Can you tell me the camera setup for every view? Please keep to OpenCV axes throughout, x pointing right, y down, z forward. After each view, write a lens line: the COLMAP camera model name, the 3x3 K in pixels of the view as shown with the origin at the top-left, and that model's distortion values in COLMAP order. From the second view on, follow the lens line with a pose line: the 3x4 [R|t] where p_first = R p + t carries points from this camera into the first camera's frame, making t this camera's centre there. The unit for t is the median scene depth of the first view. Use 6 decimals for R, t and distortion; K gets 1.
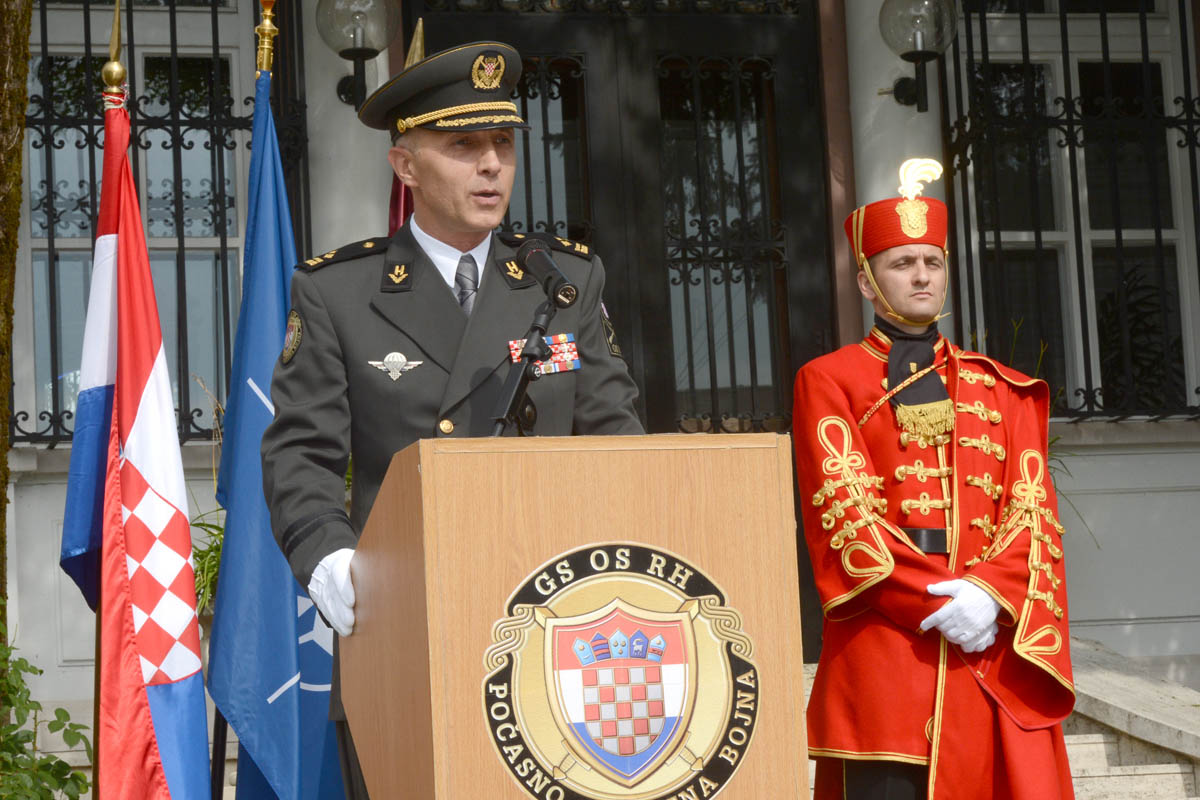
lens RADIAL K [[3070.7, 0, 657.1], [0, 3070.7, 402.5], [0, 0, 1]] dist [0.131881, -0.135285]
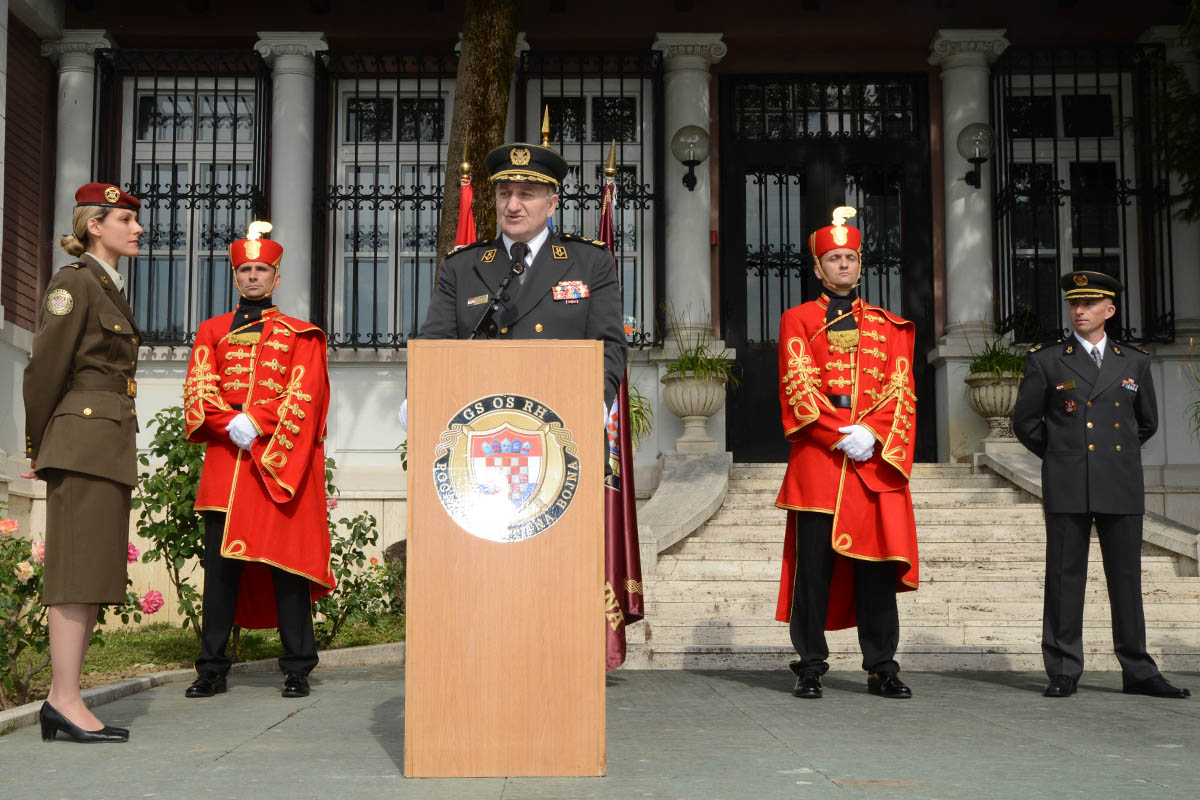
lens RADIAL K [[1433.2, 0, 598.8], [0, 1433.2, 423.5], [0, 0, 1]] dist [0.017350, 0.014628]
pose [[0.971764, 0.028918, -0.234175, 0.138237], [-0.014327, 0.997862, 0.063772, 0.002713], [0.235518, -0.058616, 0.970101, 0.065747]]
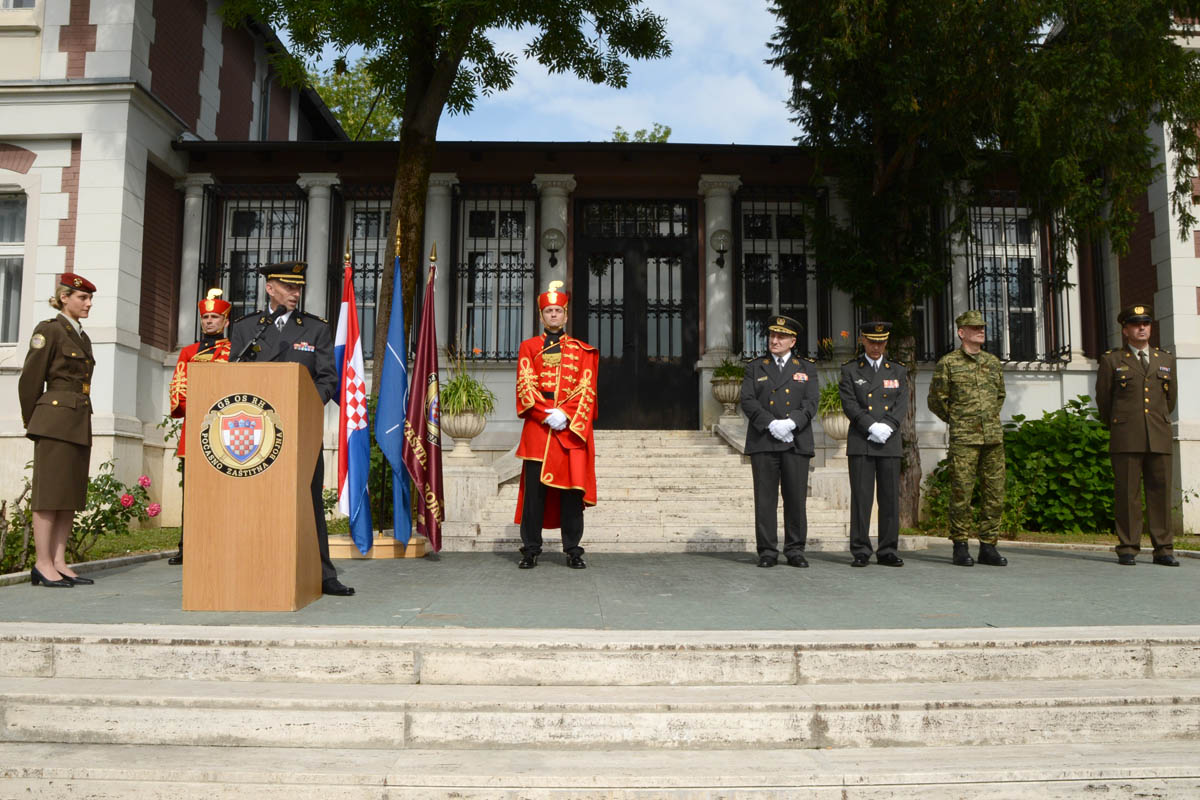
lens RADIAL K [[861.3, 0, 600.8], [0, 861.3, 427.5], [0, 0, 1]] dist [-0.092571, -0.001879]
pose [[0.977846, 0.039742, -0.205518, 0.304645], [-0.021389, 0.995642, 0.090767, -0.005706], [0.208229, -0.084360, 0.974435, 0.086718]]
